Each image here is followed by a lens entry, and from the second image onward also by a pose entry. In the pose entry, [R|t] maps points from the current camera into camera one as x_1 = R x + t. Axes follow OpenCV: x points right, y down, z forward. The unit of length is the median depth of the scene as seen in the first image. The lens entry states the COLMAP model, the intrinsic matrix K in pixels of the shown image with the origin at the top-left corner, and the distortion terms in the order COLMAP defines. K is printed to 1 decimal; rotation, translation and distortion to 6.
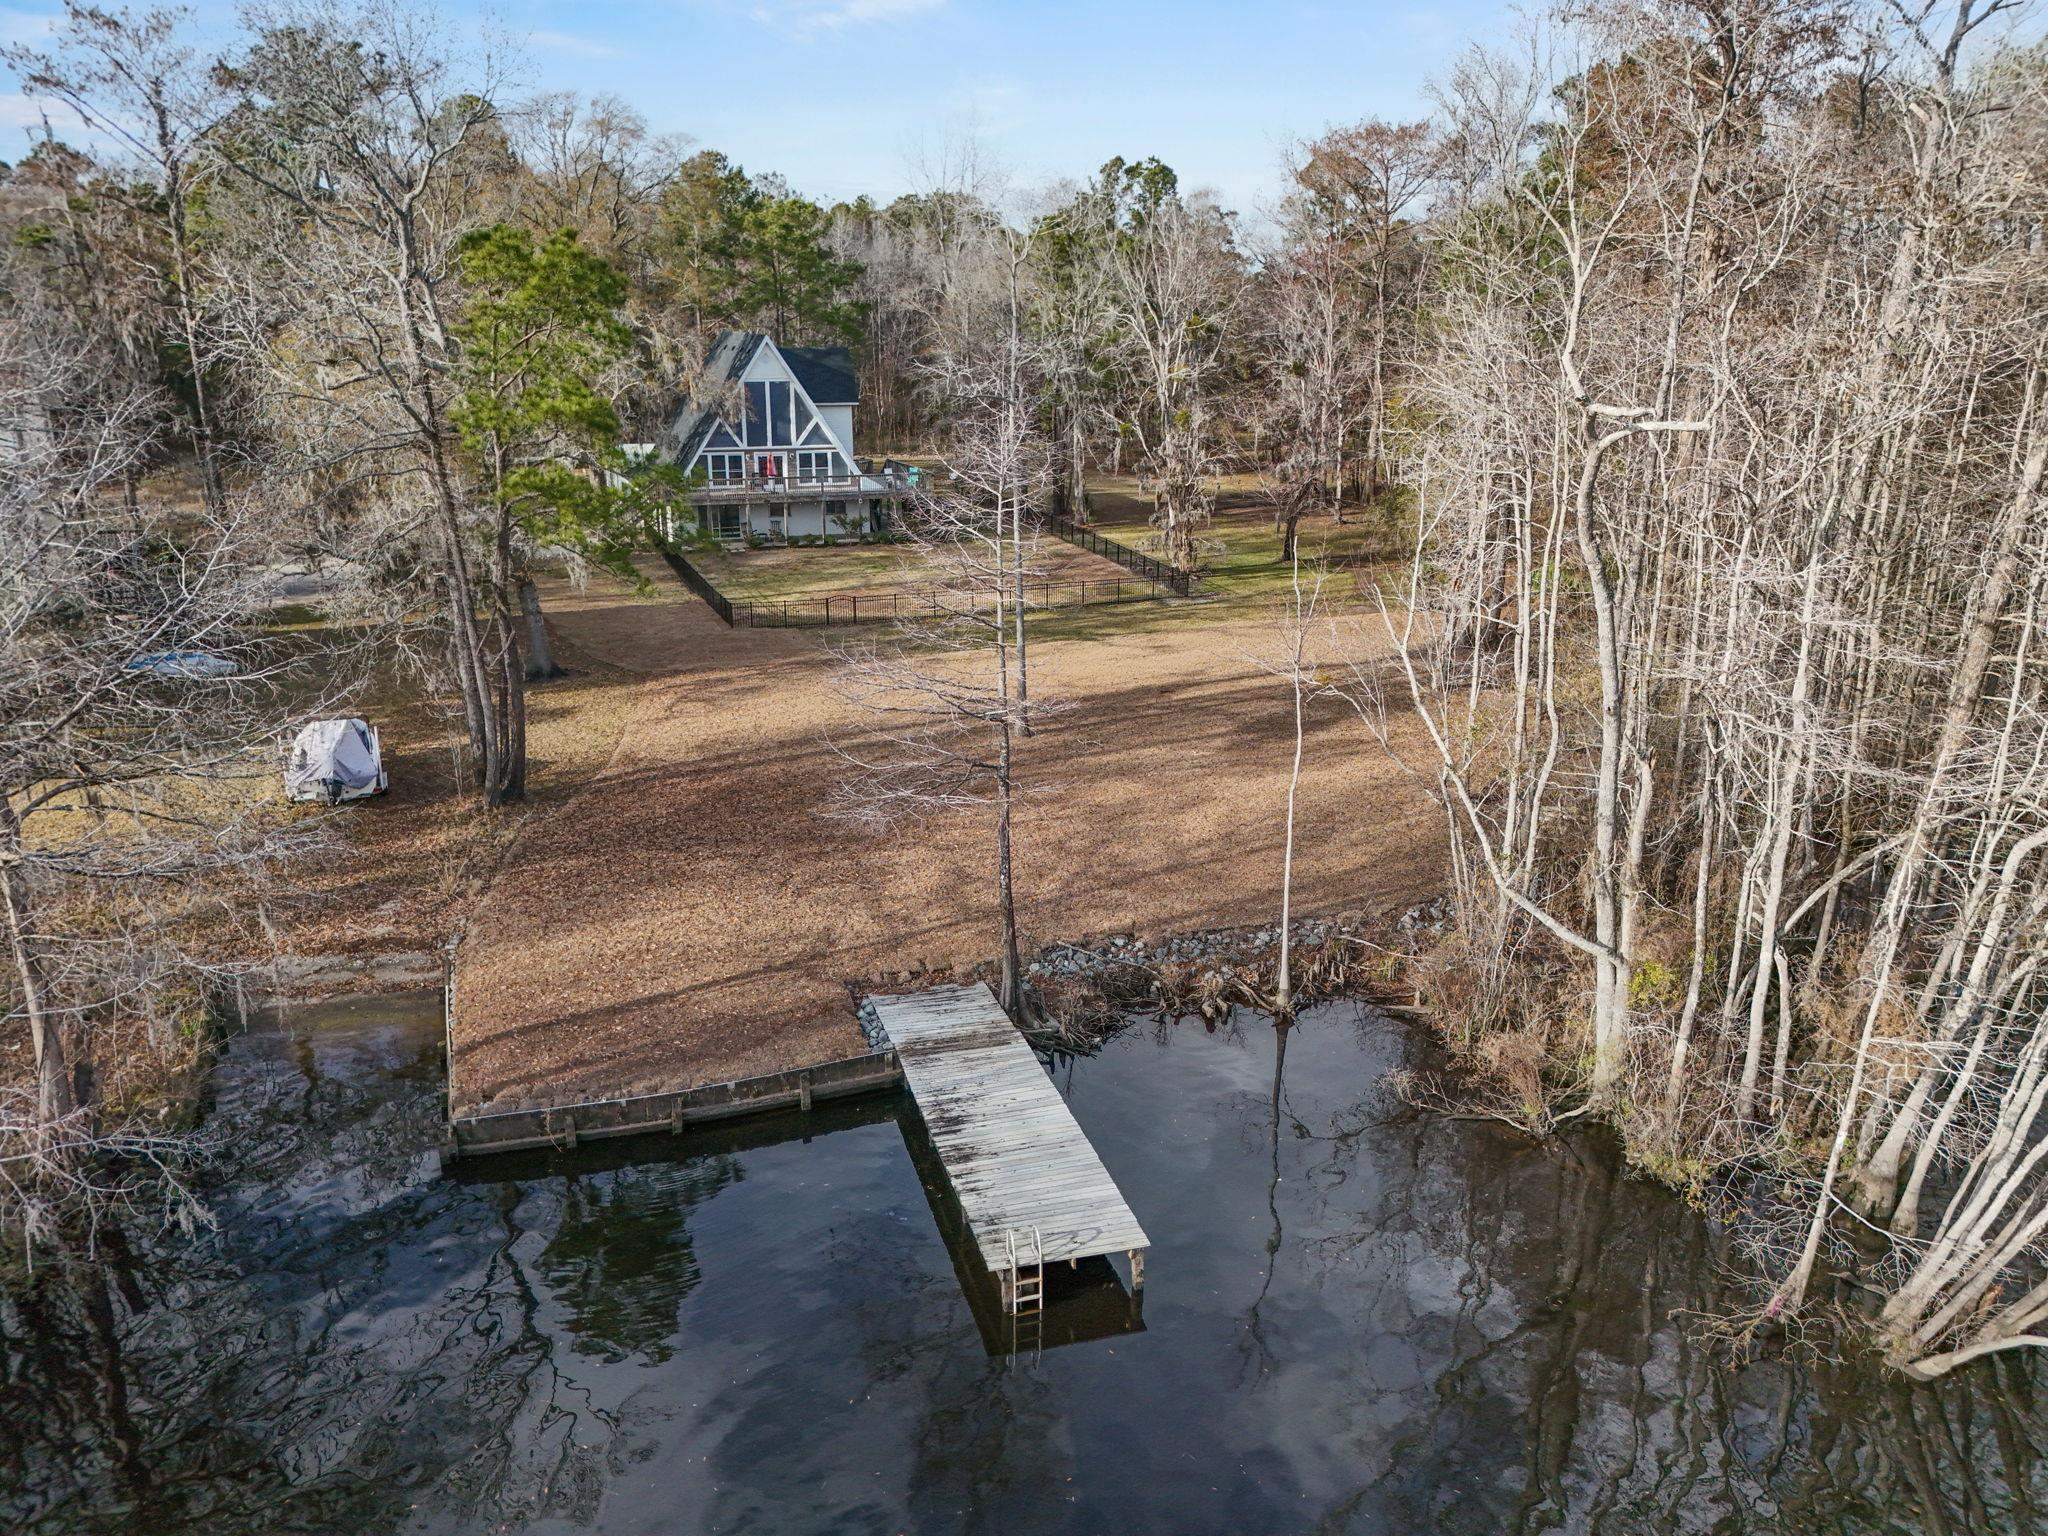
lens RADIAL K [[1549.1, 0, 1021.2], [0, 1549.1, 771.2], [0, 0, 1]] dist [0.043872, -0.028396]
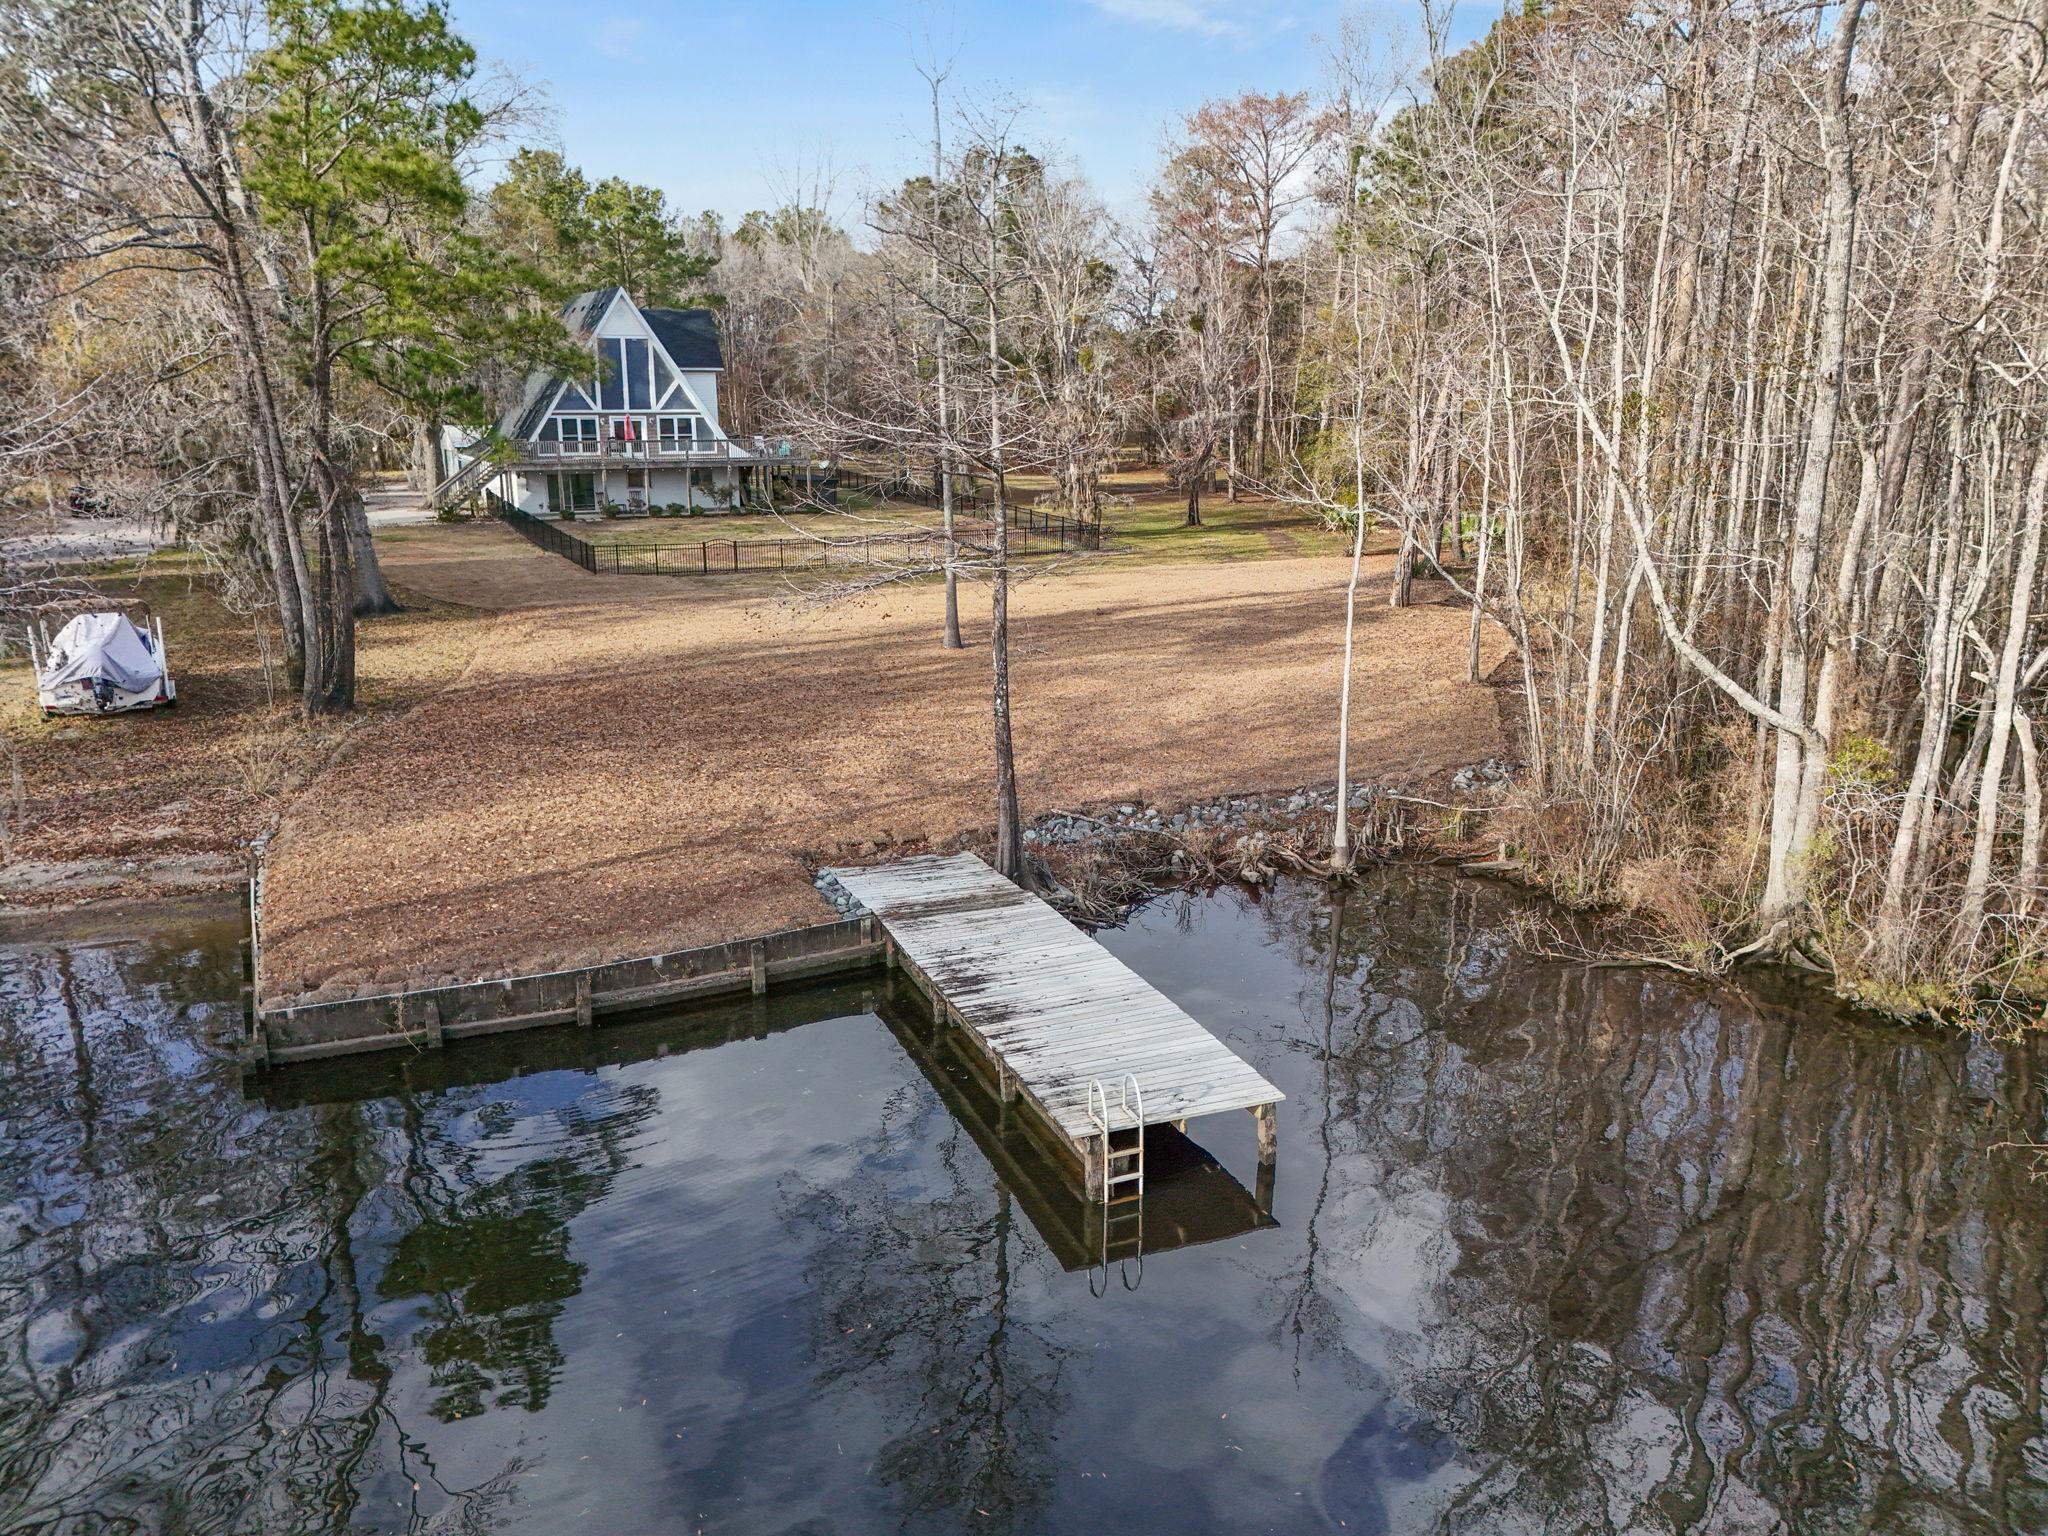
lens RADIAL K [[1549.1, 0, 1026.4], [0, 1549.1, 765.3], [0, 0, 1]] dist [0.043872, -0.028396]
pose [[0.994355, -0.028445, 0.102218, -0.071403], [0.033515, 0.998274, -0.048231, 0.126384], [-0.100670, 0.051385, 0.993592, 0.206108]]
